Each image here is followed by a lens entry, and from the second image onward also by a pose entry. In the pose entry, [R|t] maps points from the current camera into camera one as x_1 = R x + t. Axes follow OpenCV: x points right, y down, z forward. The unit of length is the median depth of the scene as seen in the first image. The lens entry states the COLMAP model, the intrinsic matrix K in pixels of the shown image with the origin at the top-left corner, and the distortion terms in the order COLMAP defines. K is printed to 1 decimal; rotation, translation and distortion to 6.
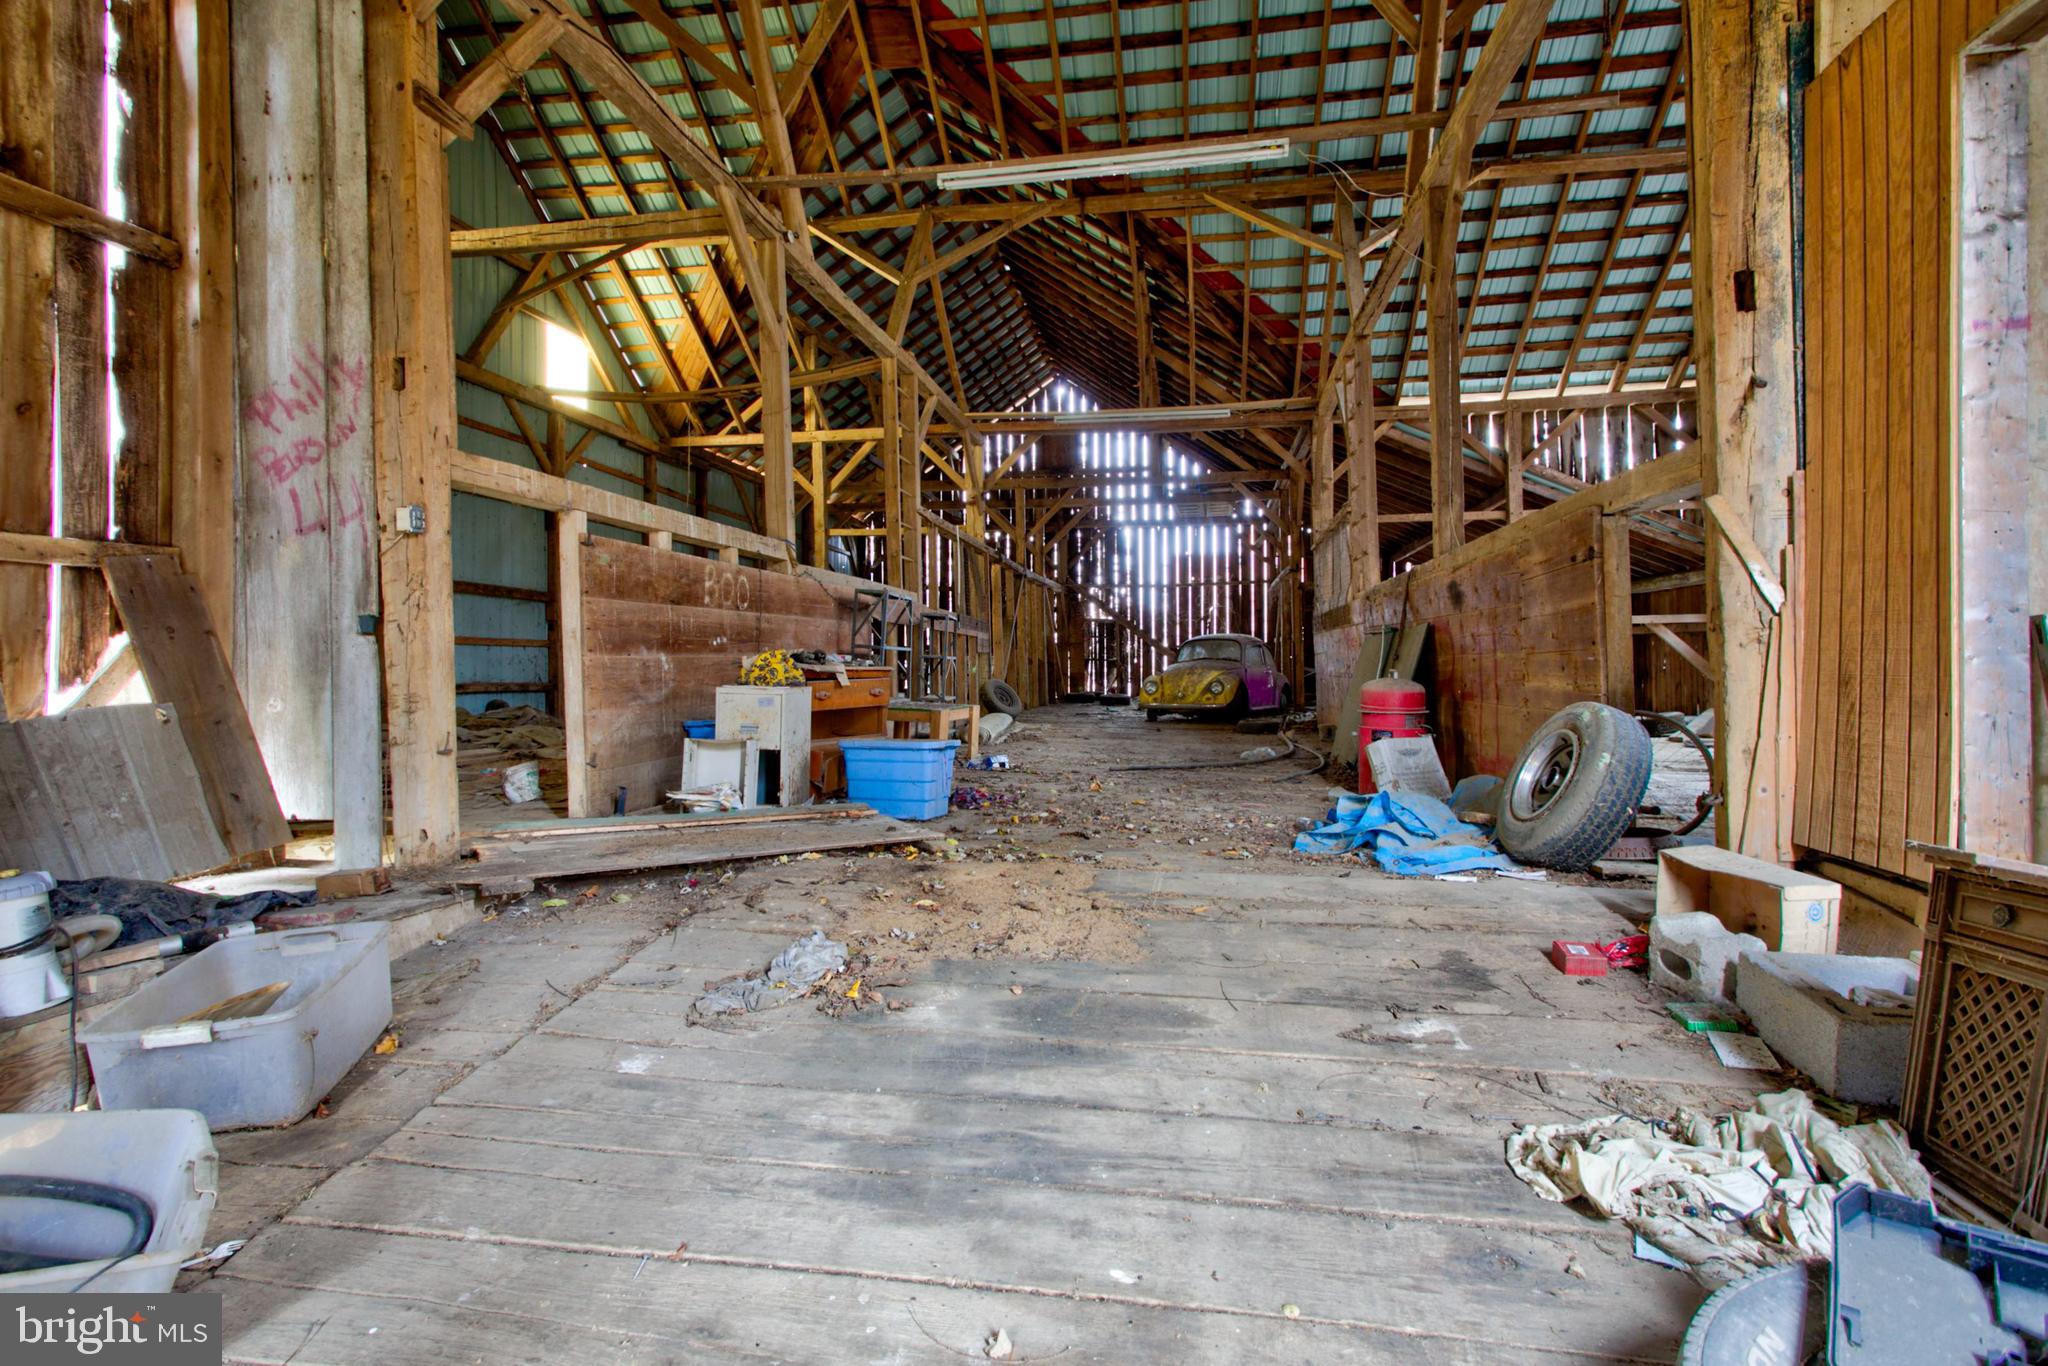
lens RADIAL K [[1072.6, 0, 1024.0], [0, 1072.6, 683.0], [0, 0, 1]] dist [-0.000985, 0.000198]
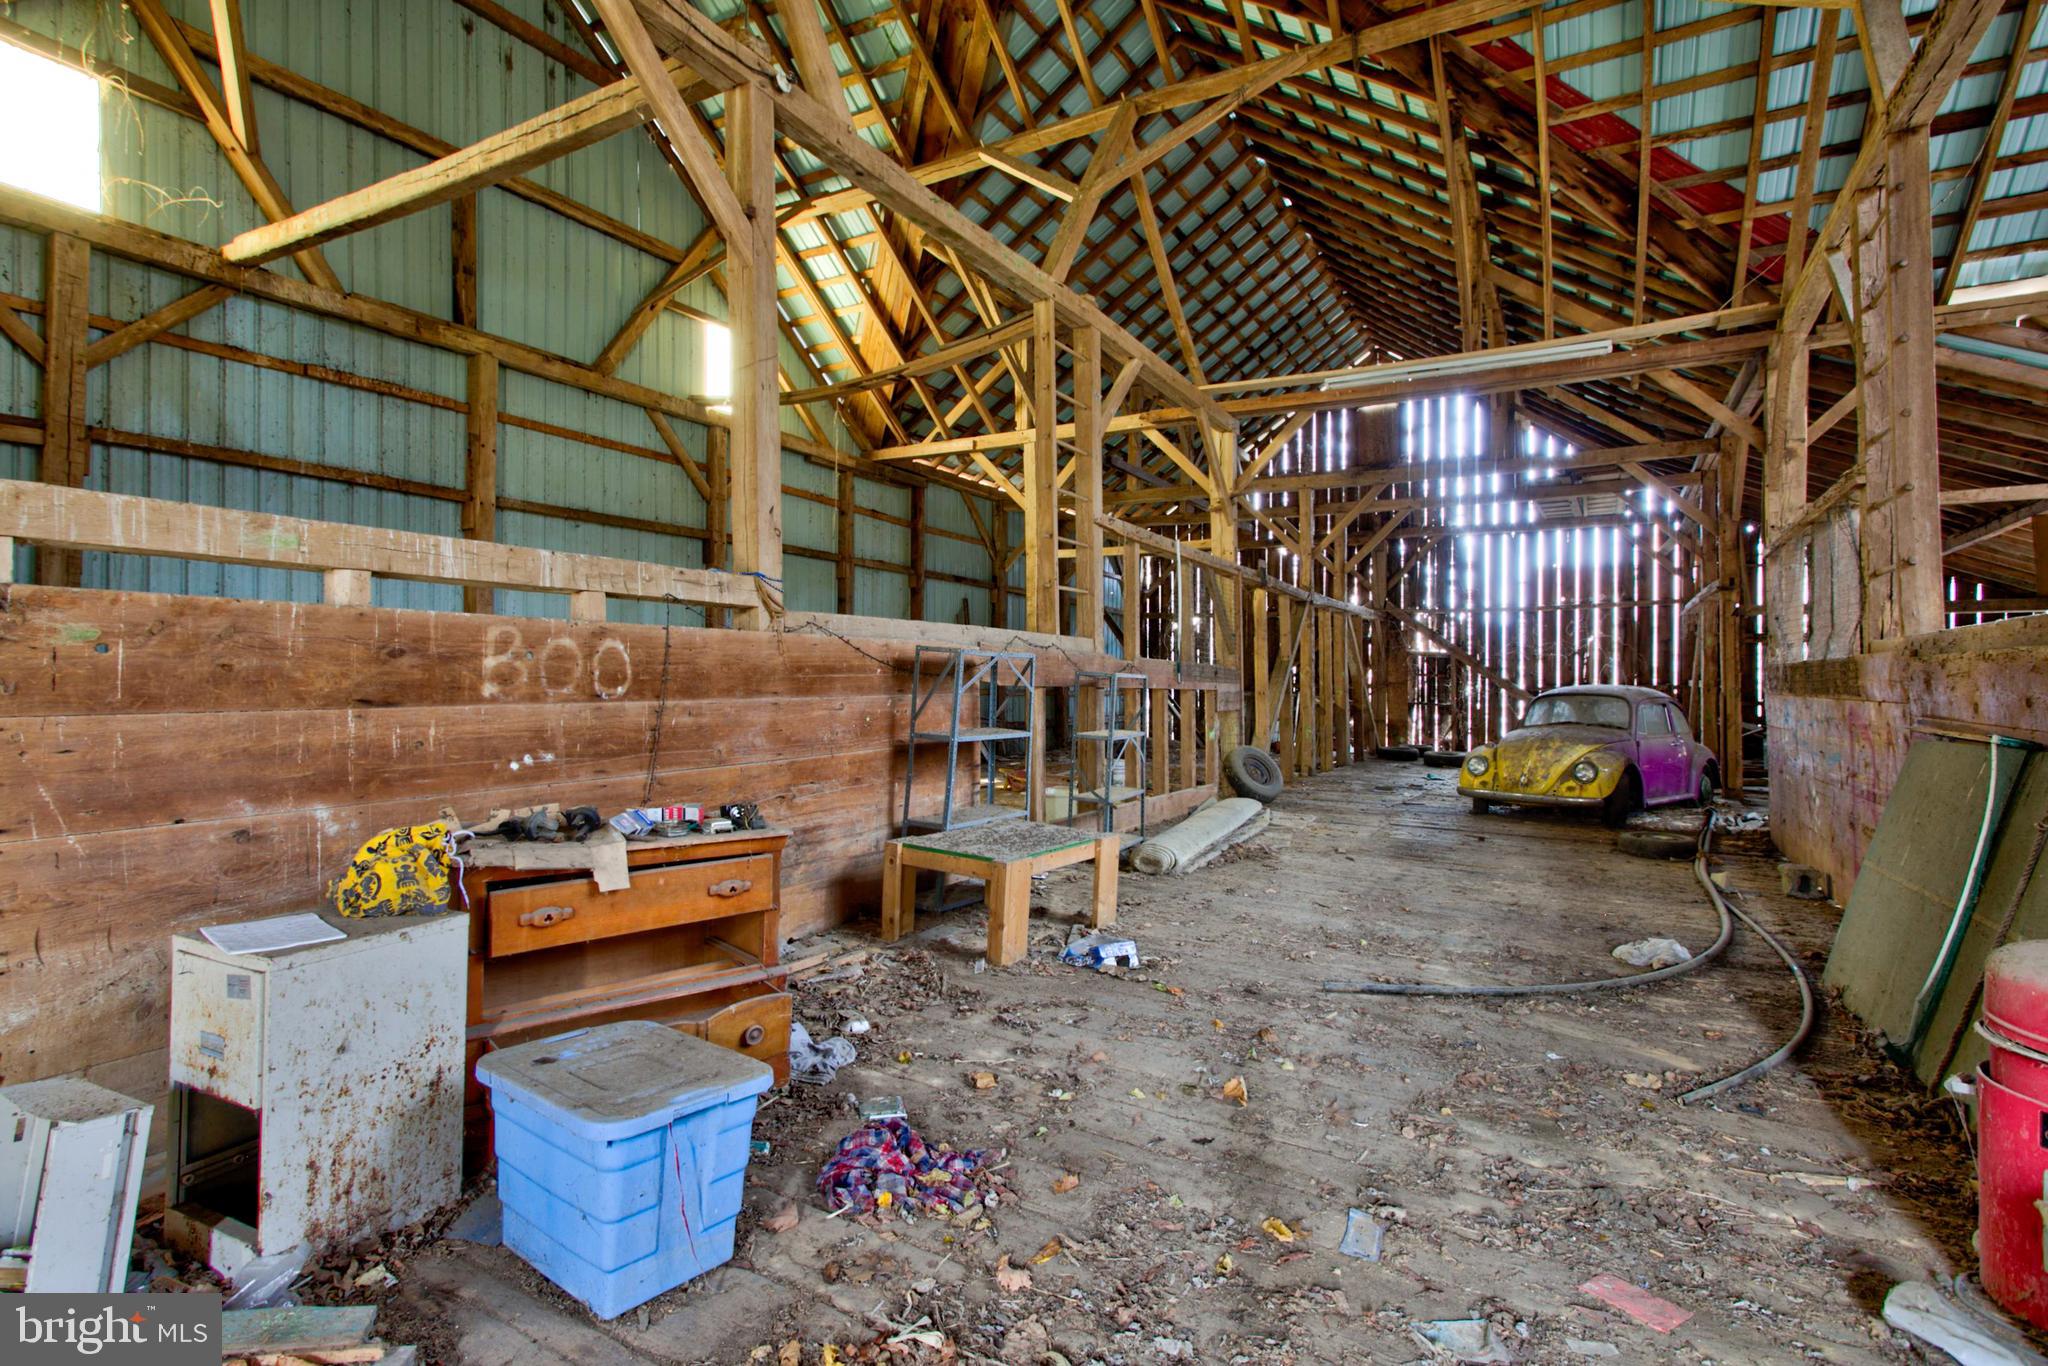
lens RADIAL K [[999.5, 0, 1024.0], [0, 999.5, 683.0], [0, 0, 1]] dist [-0.000354, 0.007704]
pose [[0.936727, 0.012681, -0.349831, 0.069998], [-0.015715, 0.999859, -0.005837, -0.040545], [0.349707, 0.010965, 0.936795, 0.301693]]
